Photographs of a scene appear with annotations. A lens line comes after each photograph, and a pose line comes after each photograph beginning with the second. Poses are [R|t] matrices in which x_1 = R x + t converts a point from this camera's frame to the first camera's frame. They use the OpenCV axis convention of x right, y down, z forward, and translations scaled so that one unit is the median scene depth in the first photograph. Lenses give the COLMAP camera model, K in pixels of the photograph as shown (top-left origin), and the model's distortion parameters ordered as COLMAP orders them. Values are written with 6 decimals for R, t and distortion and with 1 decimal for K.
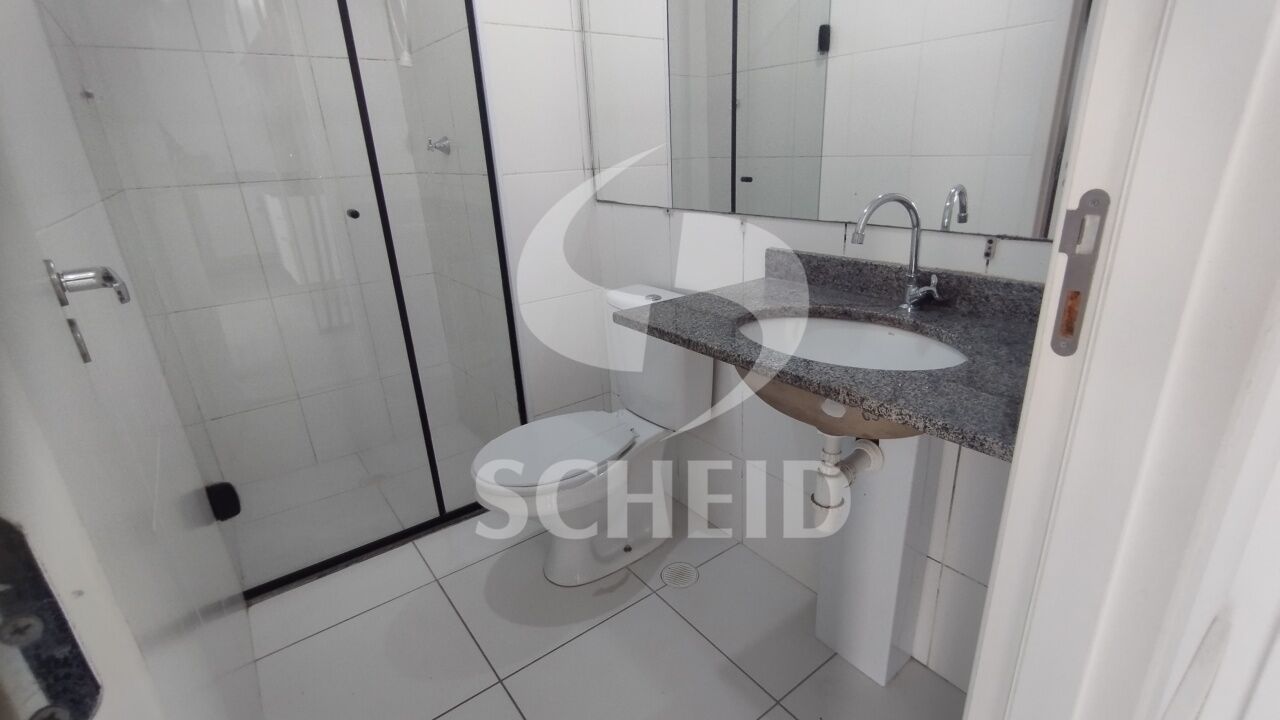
lens RADIAL K [[602.3, 0, 643.7], [0, 602.3, 364.9], [0, 0, 1]] dist [-0.001401, 0.000222]
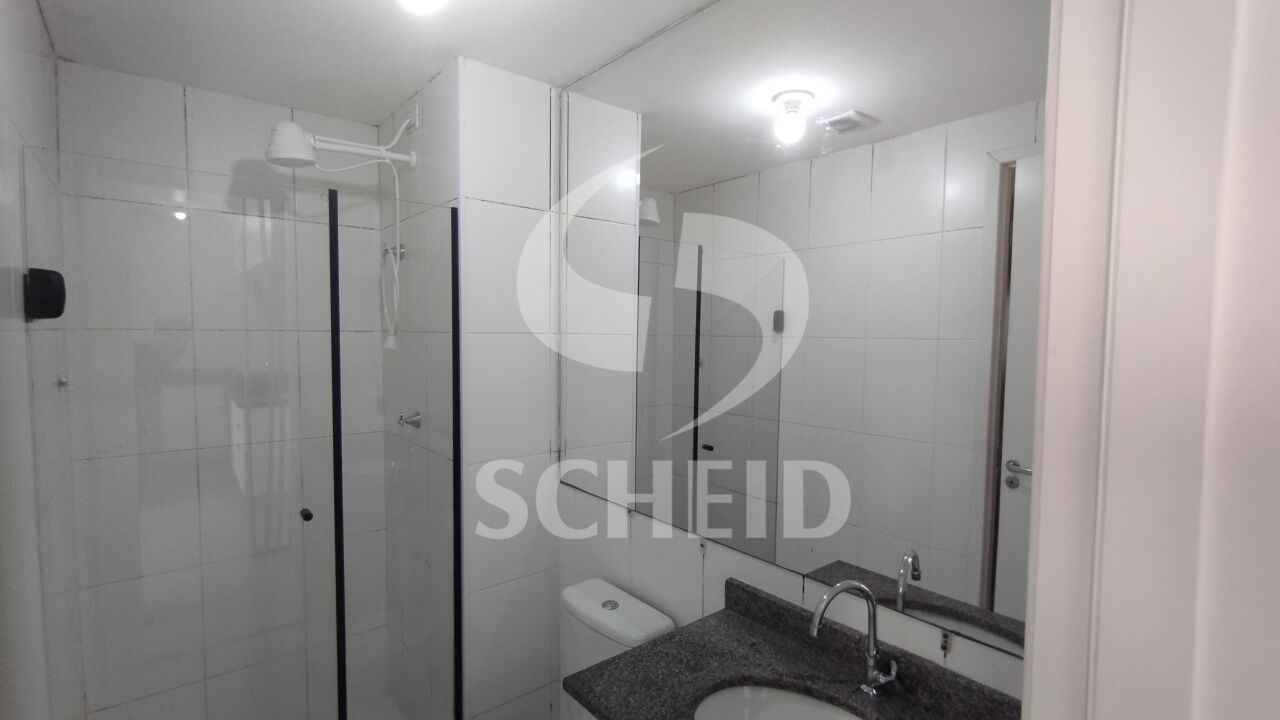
lens RADIAL K [[602.3, 0, 643.7], [0, 602.3, 364.9], [0, 0, 1]] dist [-0.001401, 0.000222]
pose [[0.996946, 0.057357, 0.052996, -0.004701], [-0.039441, 0.955538, -0.292220, -0.225791], [-0.067401, 0.289237, 0.954882, -0.040542]]
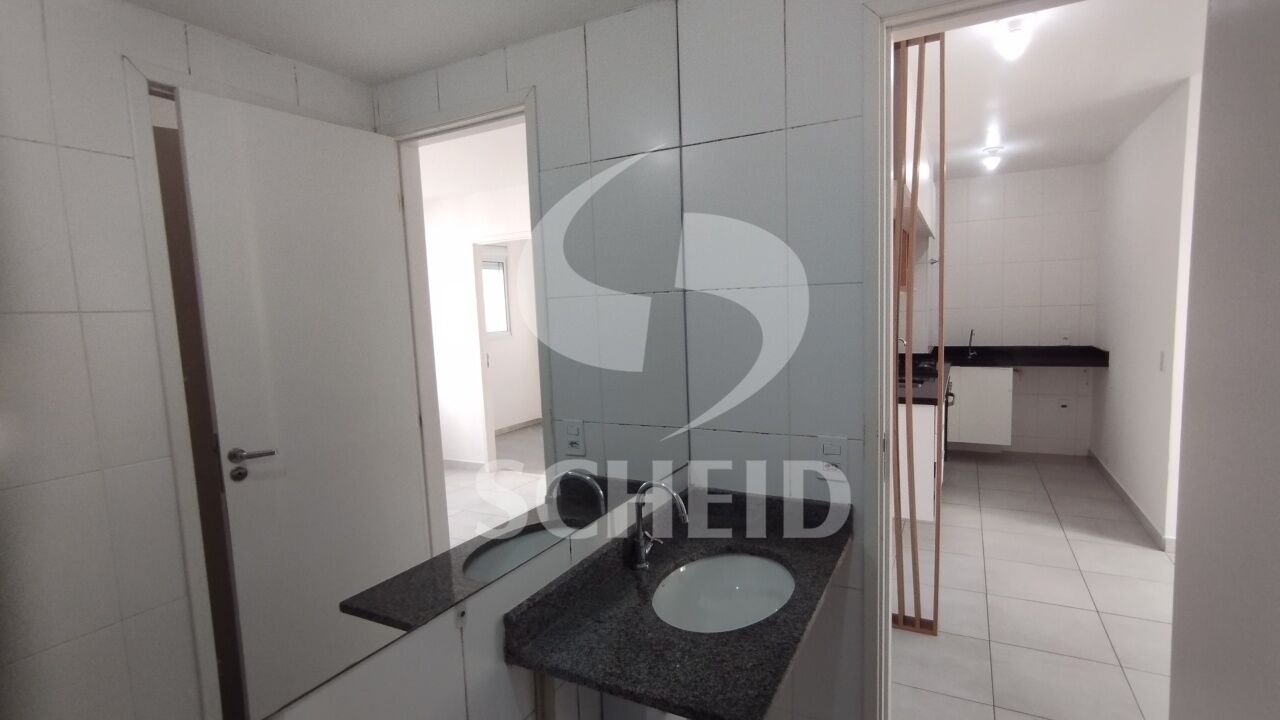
lens RADIAL K [[602.3, 0, 643.7], [0, 602.3, 364.9], [0, 0, 1]] dist [-0.001401, 0.000222]
pose [[-0.425281, -0.024236, 0.904737, -0.505992], [0.368681, 0.908303, 0.197634, -0.539093], [-0.826565, 0.417610, -0.377349, 0.977693]]
